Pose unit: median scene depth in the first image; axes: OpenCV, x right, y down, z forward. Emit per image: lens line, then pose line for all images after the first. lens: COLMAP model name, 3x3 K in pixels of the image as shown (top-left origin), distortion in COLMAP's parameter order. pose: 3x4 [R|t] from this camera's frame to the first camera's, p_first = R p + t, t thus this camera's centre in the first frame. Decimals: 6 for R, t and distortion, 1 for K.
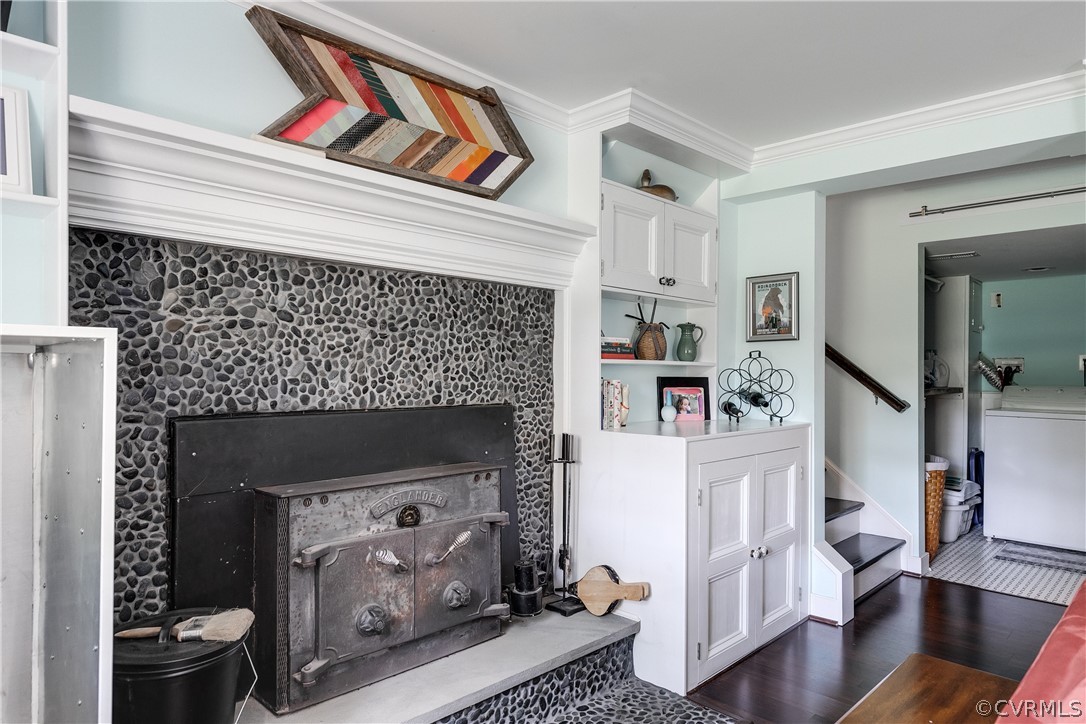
lens RADIAL K [[659.1, 0, 546.2], [0, 659.1, 366.3], [0, 0, 1]] dist [-0.049073, -0.000310]
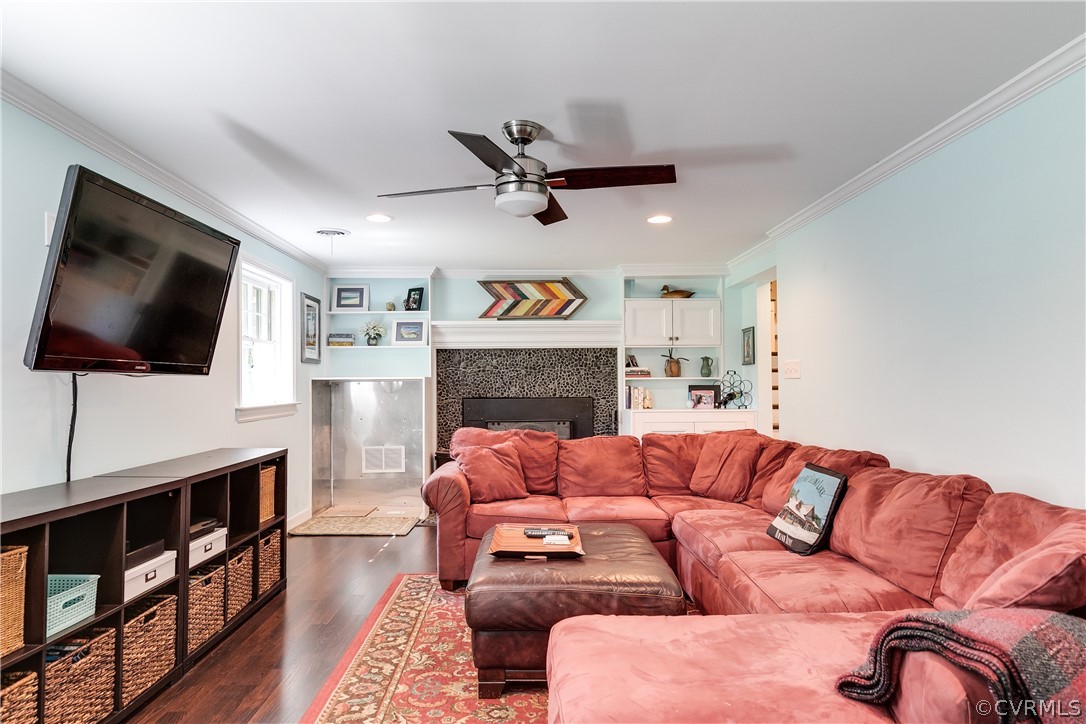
lens RADIAL K [[659.1, 0, 540.0], [0, 659.1, 363.8], [0, 0, 1]] dist [-0.049073, -0.000310]
pose [[0.717320, -0.034534, -0.695888, 1.769149], [0.017133, 0.999343, -0.031933, 0.010303], [0.696534, 0.010983, 0.717440, -1.028557]]
